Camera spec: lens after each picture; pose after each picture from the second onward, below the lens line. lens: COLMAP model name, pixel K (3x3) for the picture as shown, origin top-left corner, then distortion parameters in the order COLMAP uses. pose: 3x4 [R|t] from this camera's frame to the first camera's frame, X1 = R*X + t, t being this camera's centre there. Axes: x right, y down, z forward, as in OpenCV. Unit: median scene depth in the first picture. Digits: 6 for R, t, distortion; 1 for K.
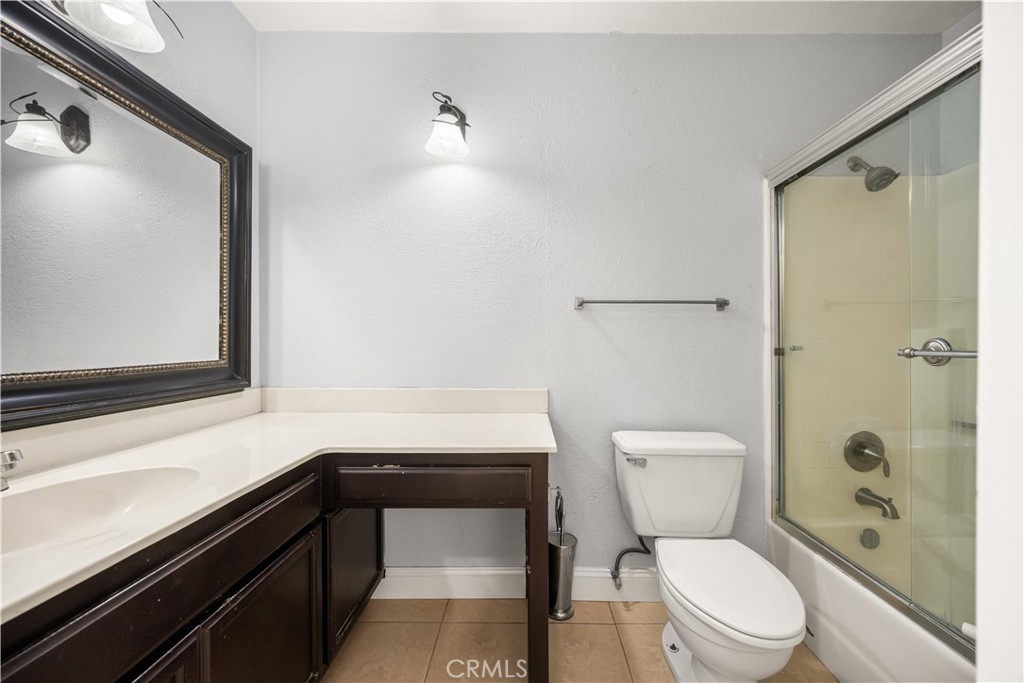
lens RADIAL K [[411.2, 0, 507.4], [0, 411.2, 342.7], [0, 0, 1]] dist [0.002392, 0.000340]
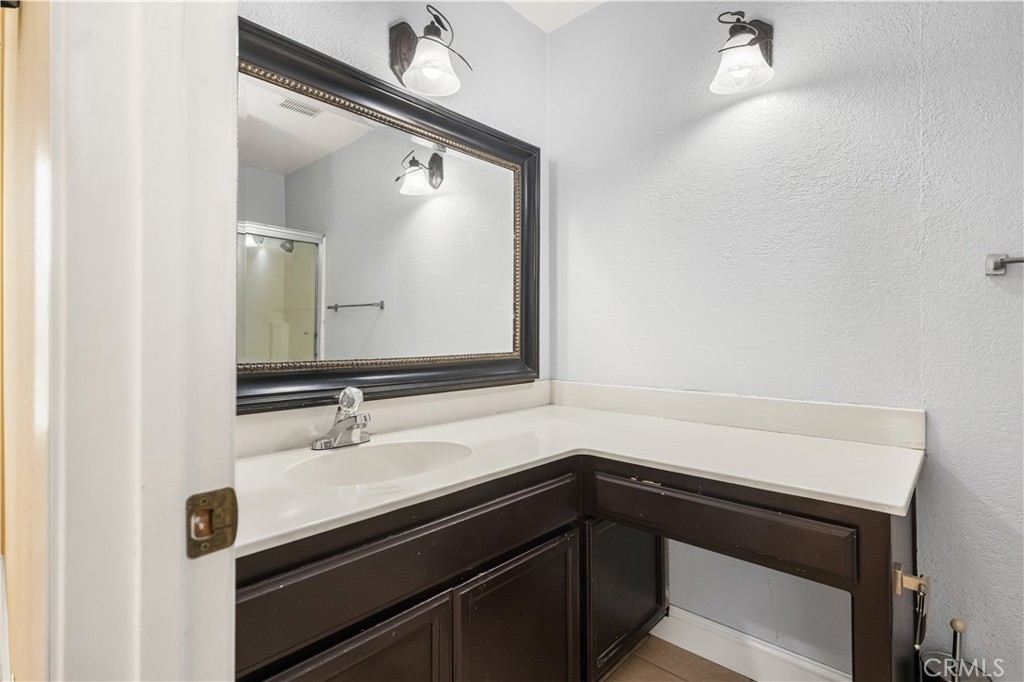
lens RADIAL K [[471.4, 0, 512.0], [0, 471.4, 329.2], [0, 0, 1]] dist [0.003168, 0.000691]
pose [[0.745651, -0.012388, -0.666222, 0.120000], [0.003785, 0.999890, -0.014357, 0.000065], [0.666326, 0.008183, 0.745615, 0.073499]]
